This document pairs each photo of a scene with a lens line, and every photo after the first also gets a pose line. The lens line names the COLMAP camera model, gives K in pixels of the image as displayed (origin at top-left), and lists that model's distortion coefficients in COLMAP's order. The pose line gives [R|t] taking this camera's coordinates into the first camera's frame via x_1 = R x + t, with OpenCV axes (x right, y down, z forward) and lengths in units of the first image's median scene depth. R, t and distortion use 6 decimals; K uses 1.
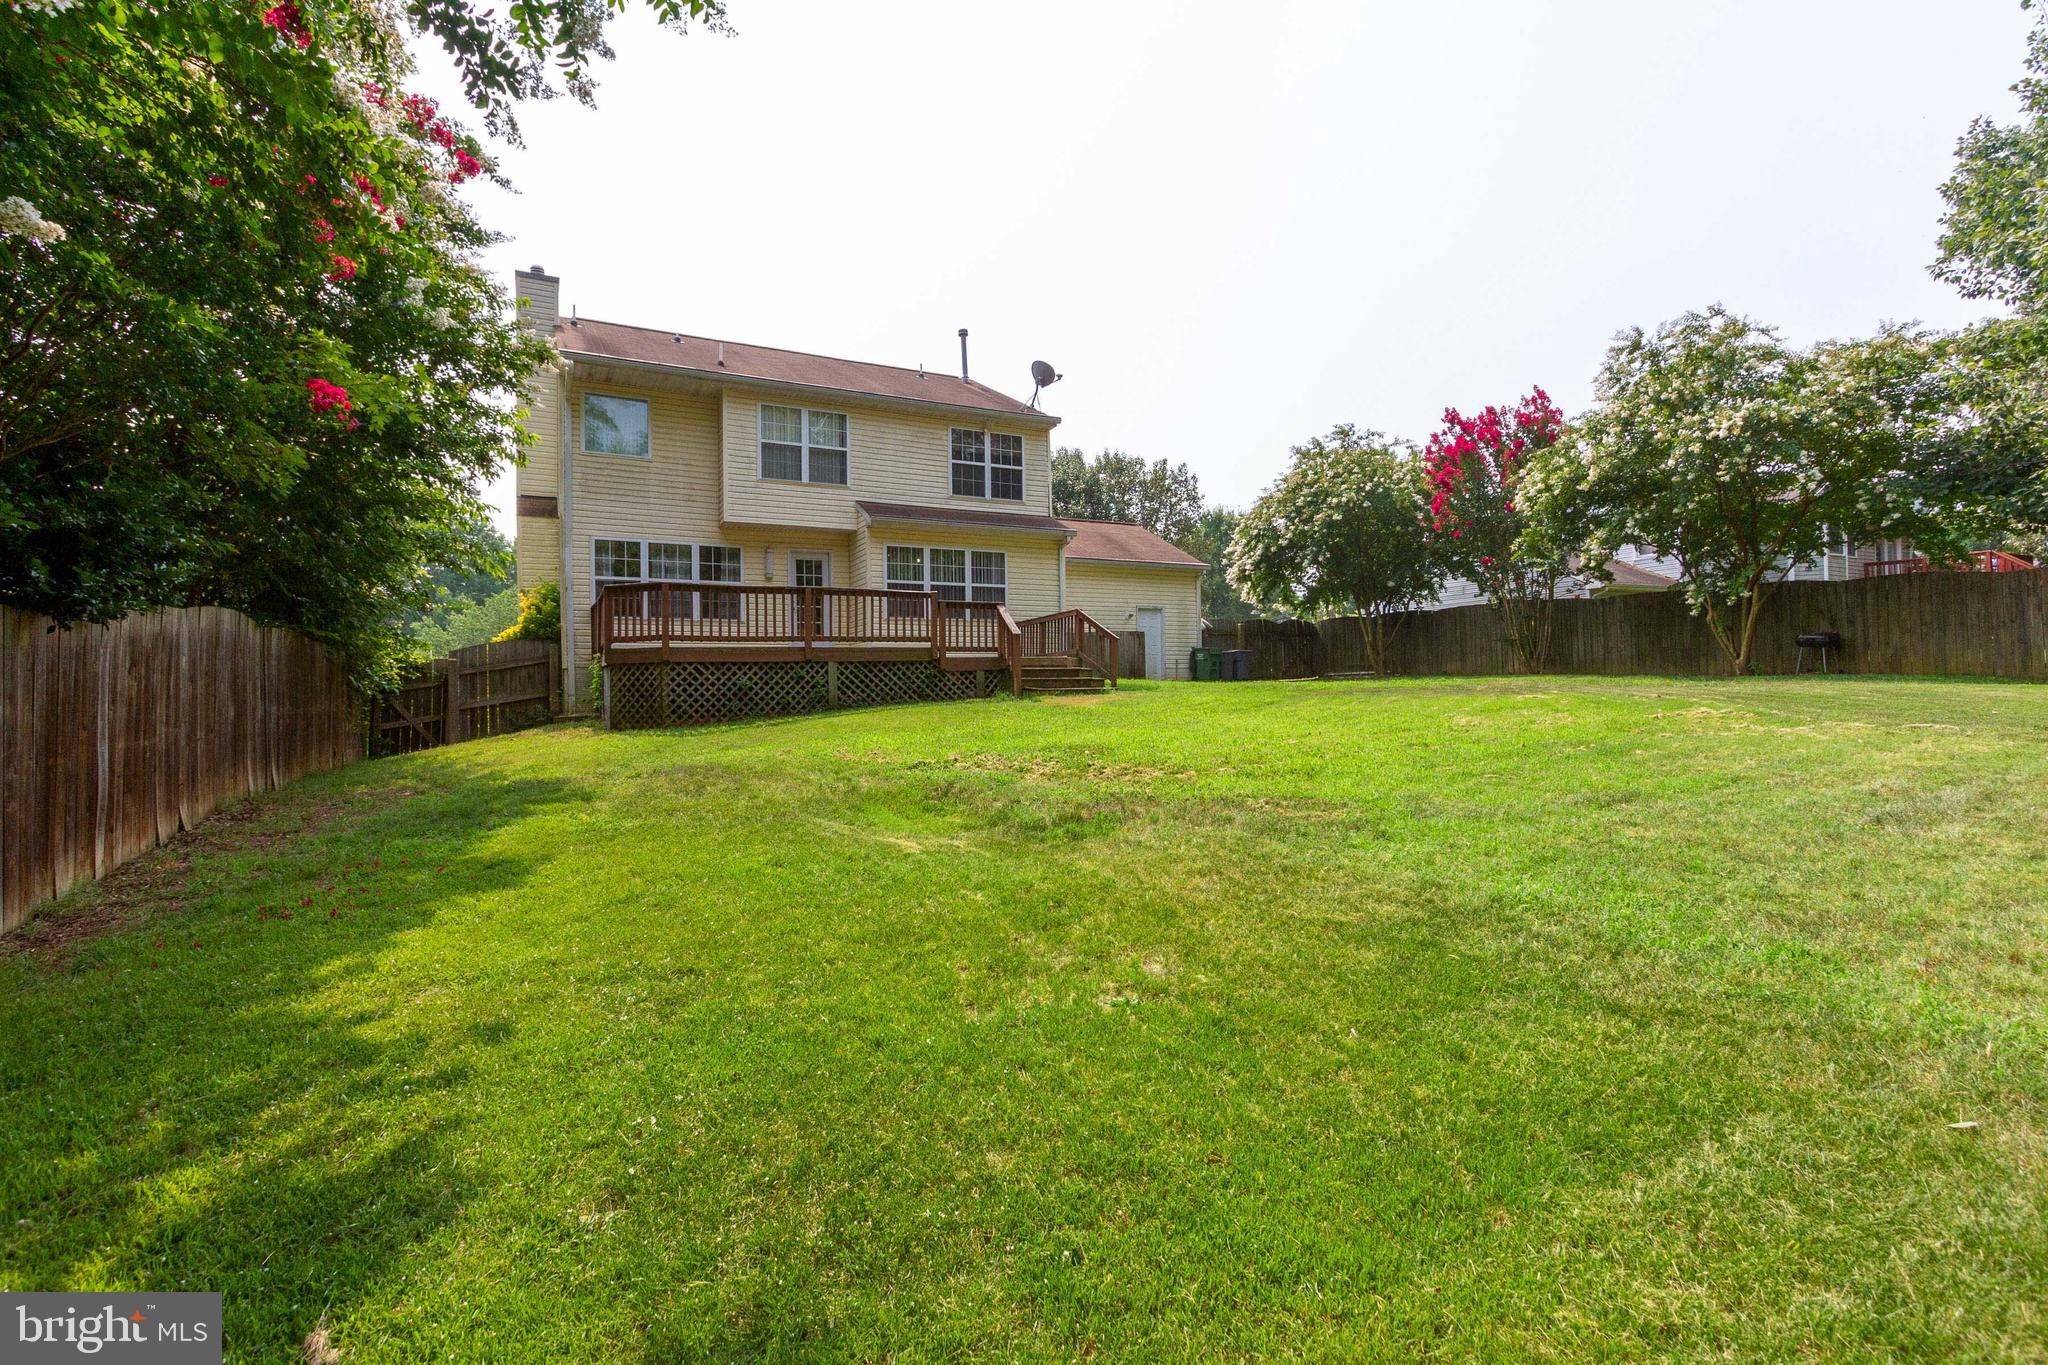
lens RADIAL K [[939.0, 0, 1022.1], [0, 939.0, 671.5], [0, 0, 1]] dist [0.011494, -0.000206]
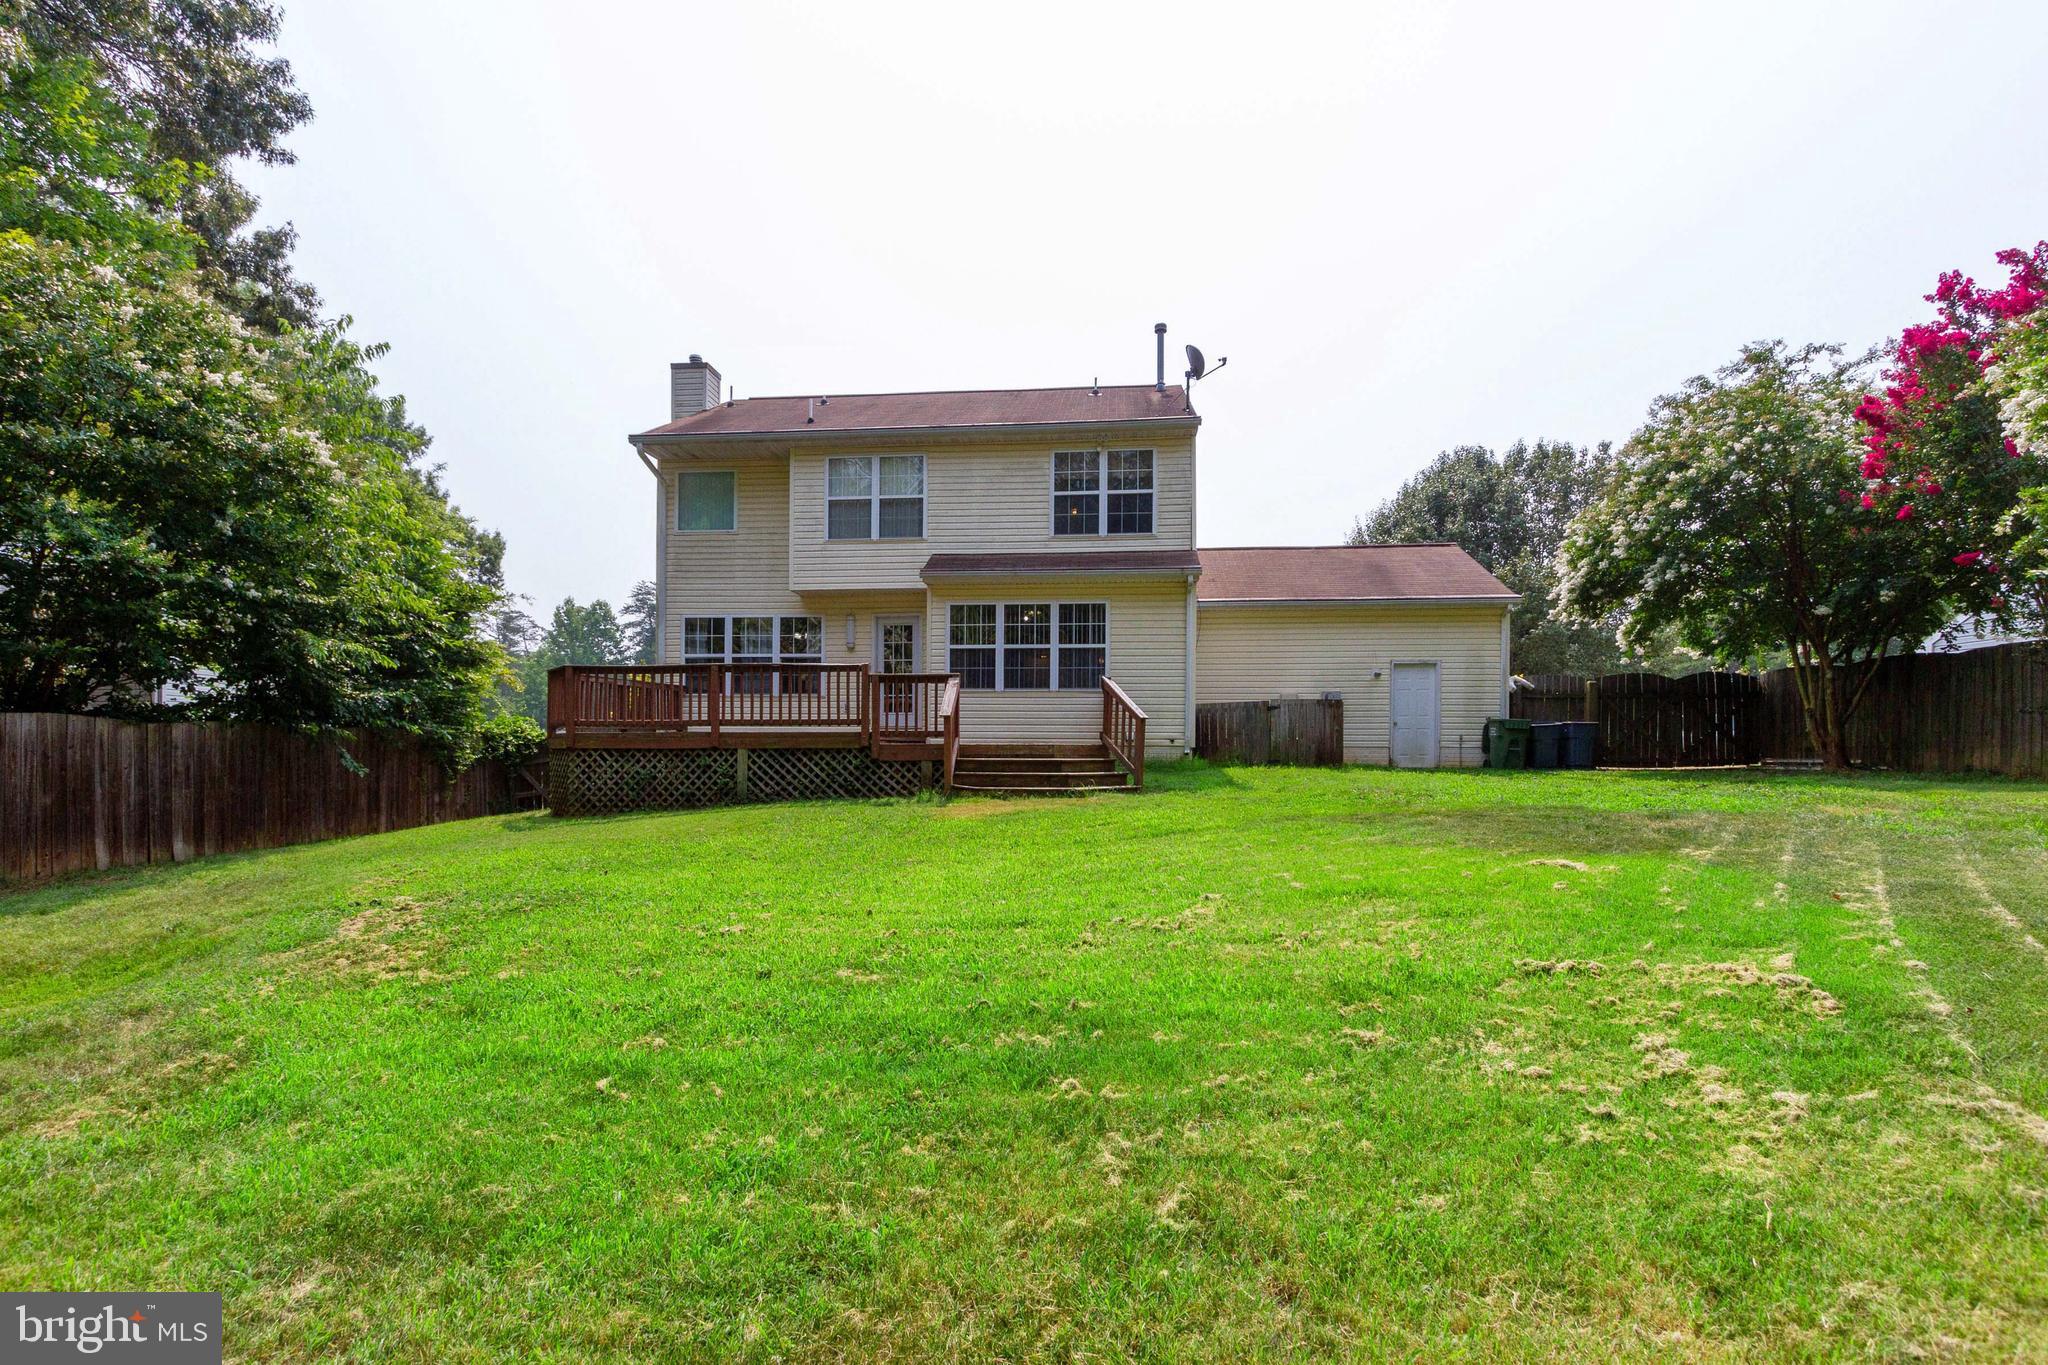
lens RADIAL K [[976.9, 0, 1026.1], [0, 976.9, 750.9], [0, 0, 1]] dist [0.007188, -0.000294]
pose [[0.834481, 0.020921, -0.550640, 0.397308], [-0.006893, 0.999597, 0.027532, -0.026860], [0.550994, -0.019179, 0.834289, 0.297440]]
